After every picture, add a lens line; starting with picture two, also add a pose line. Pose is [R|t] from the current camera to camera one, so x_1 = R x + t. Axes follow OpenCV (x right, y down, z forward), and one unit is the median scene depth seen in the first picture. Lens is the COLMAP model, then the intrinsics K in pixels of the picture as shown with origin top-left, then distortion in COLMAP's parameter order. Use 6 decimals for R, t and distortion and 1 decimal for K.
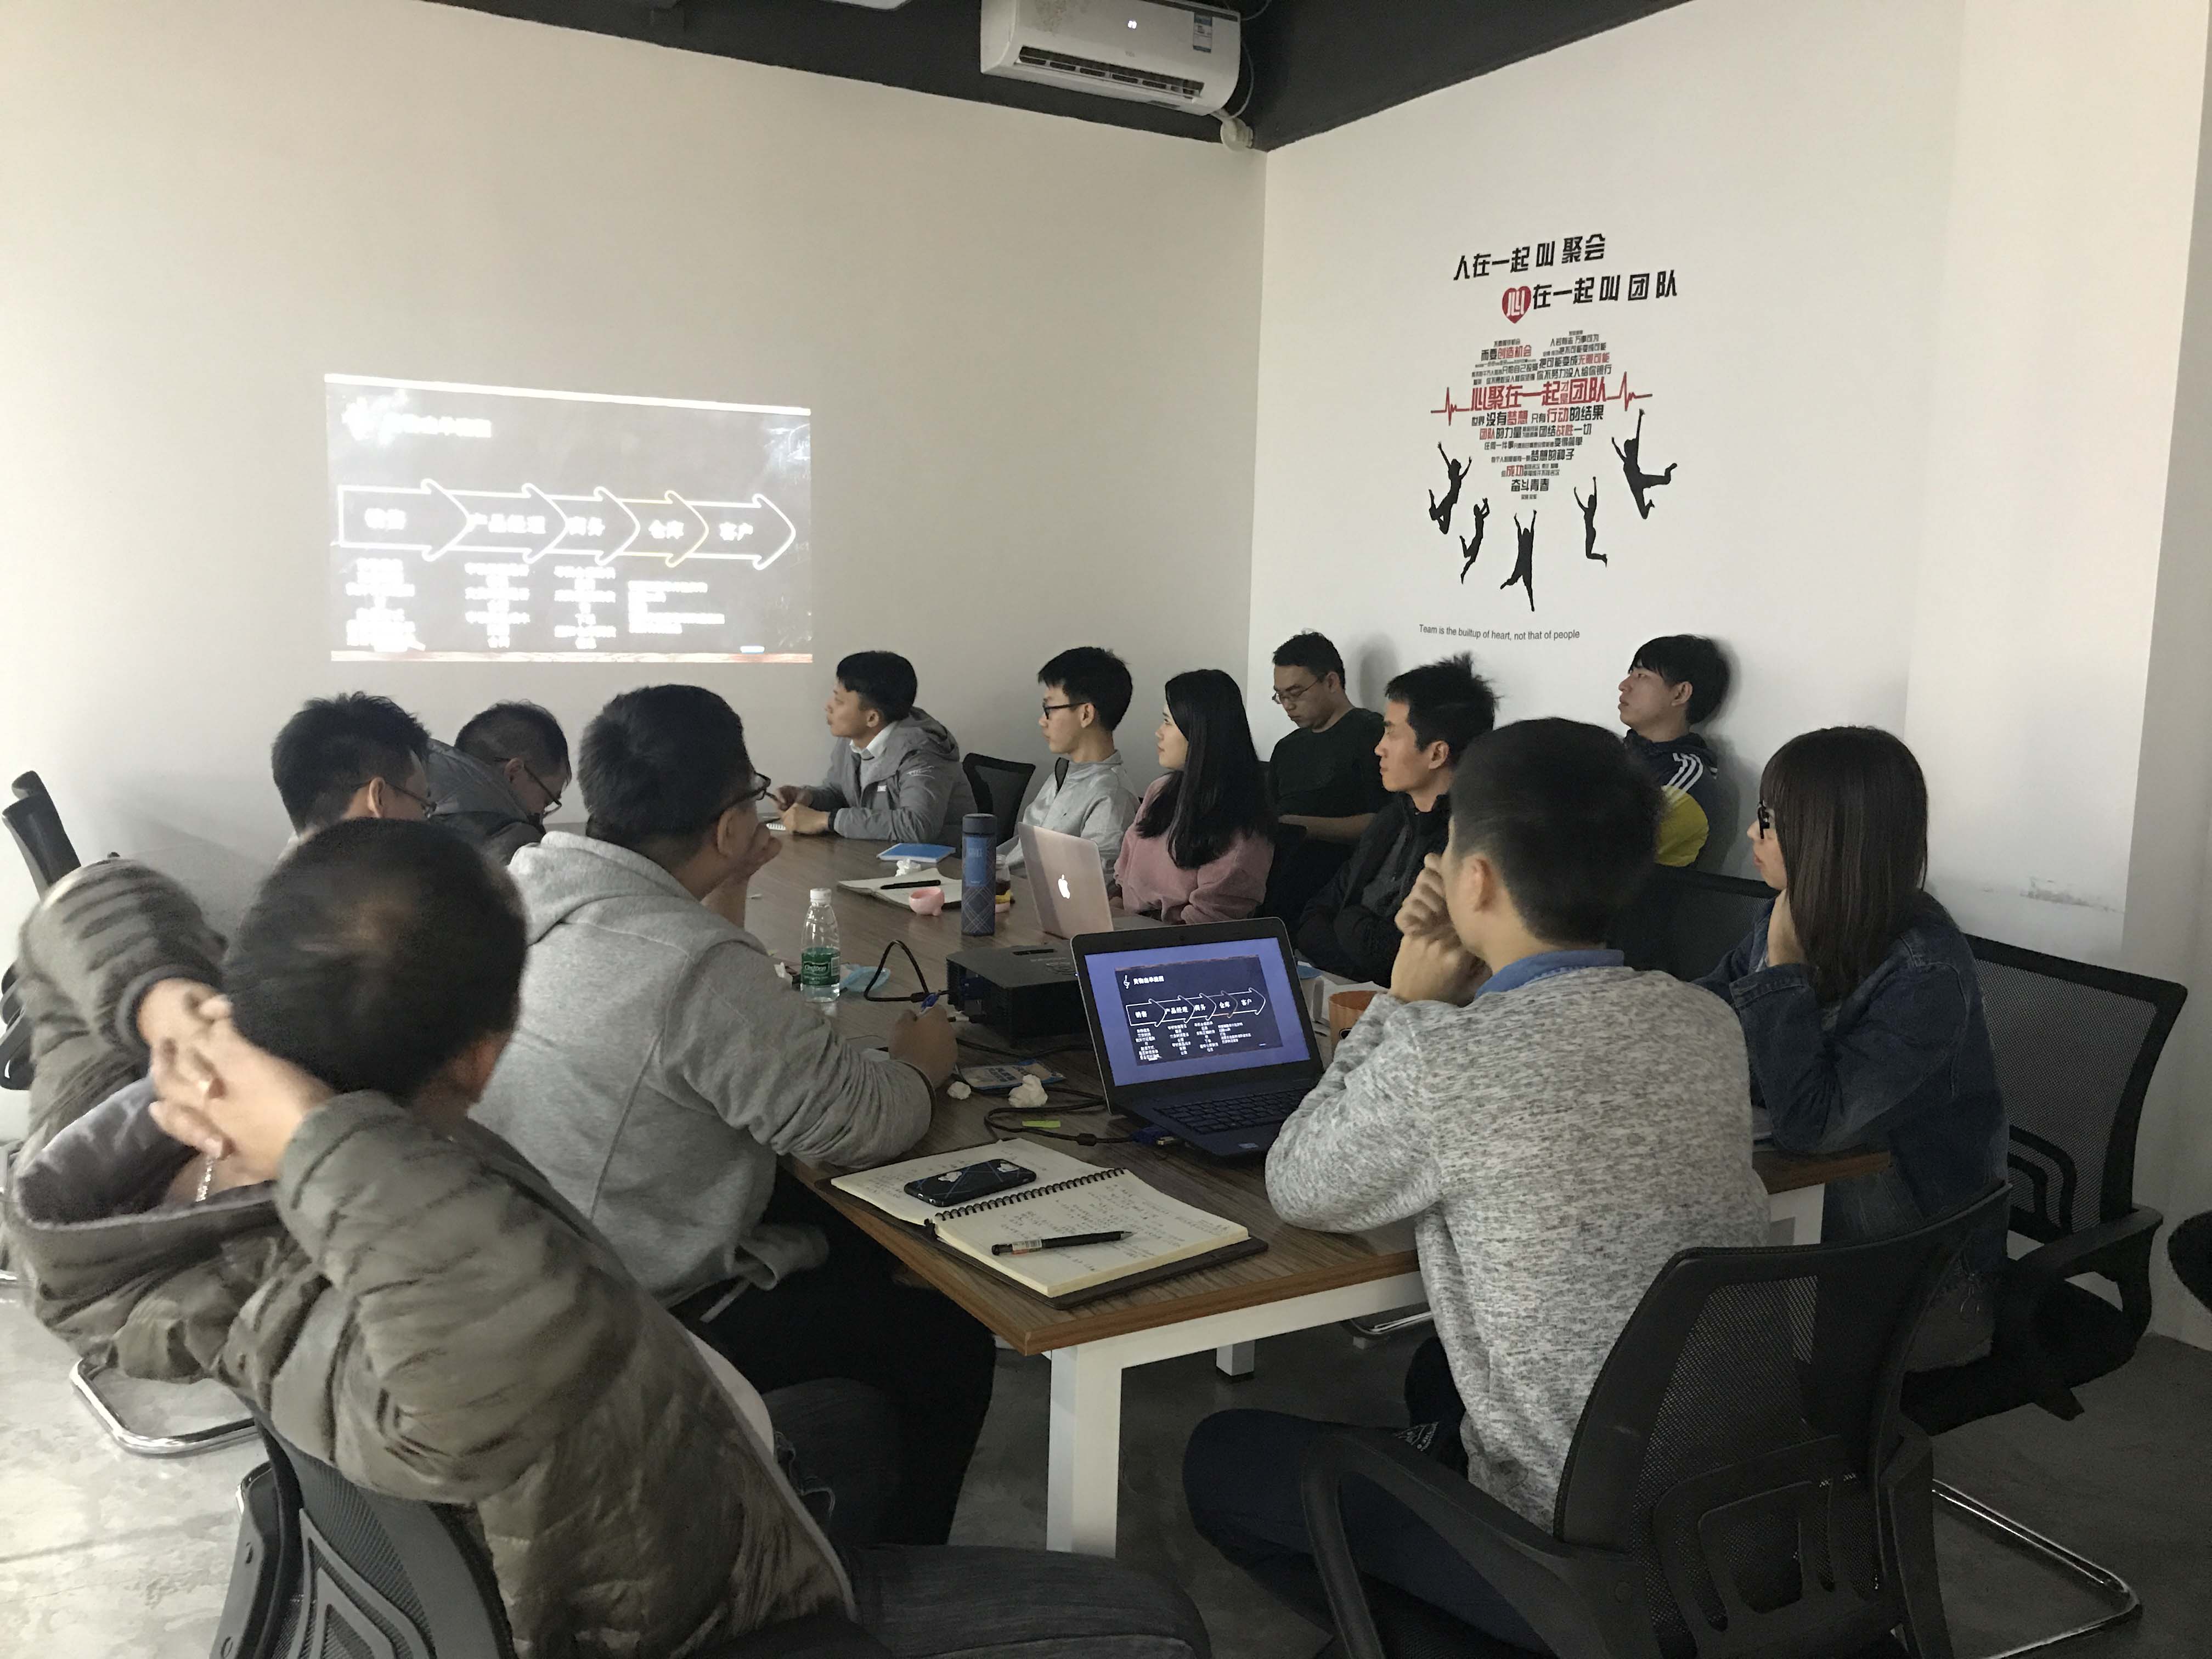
lens RADIAL K [[1809.7, 0, 1100.6], [0, 1809.7, 831.9], [0, 0, 1]] dist [0.063889, -0.157245]
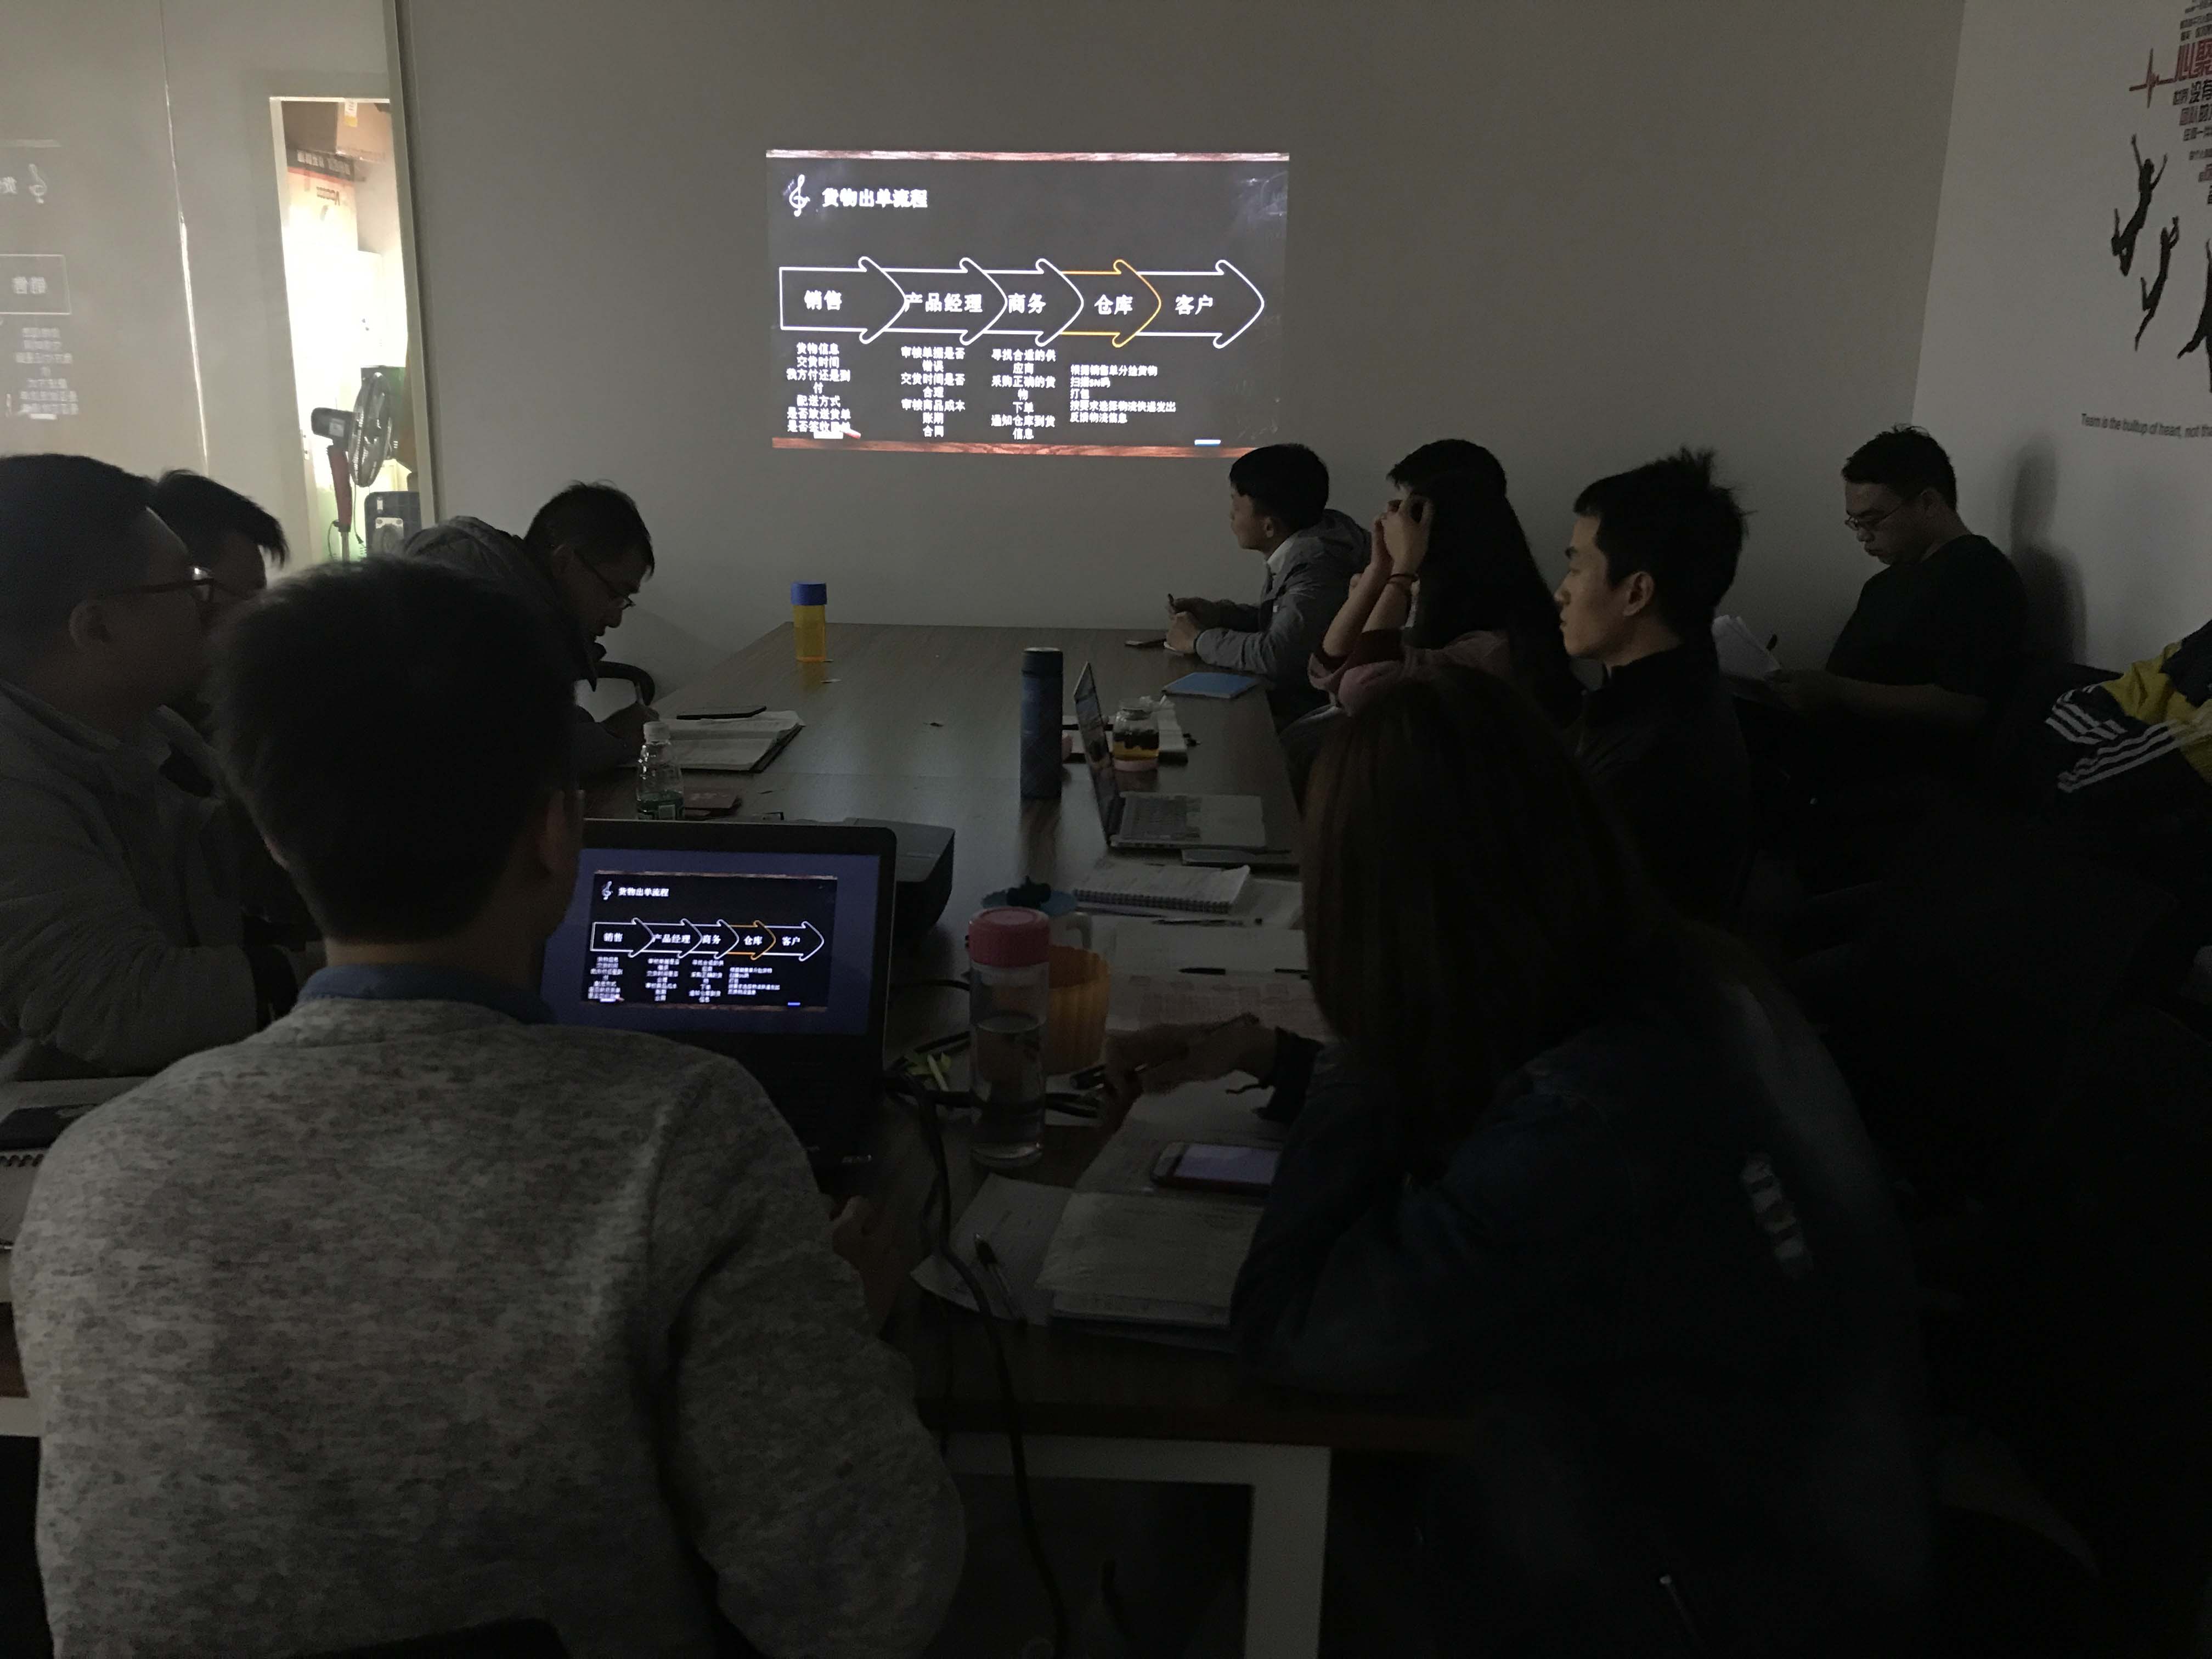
lens RADIAL K [[1809.7, 0, 1106.0], [0, 1809.7, 829.5], [0, 0, 1]] dist [0.069890, -0.089805]
pose [[0.845228, 0.122727, -0.520123, 0.261004], [-0.067304, 0.989970, 0.124217, -0.021567], [0.530151, -0.069985, 0.845010, 0.224365]]
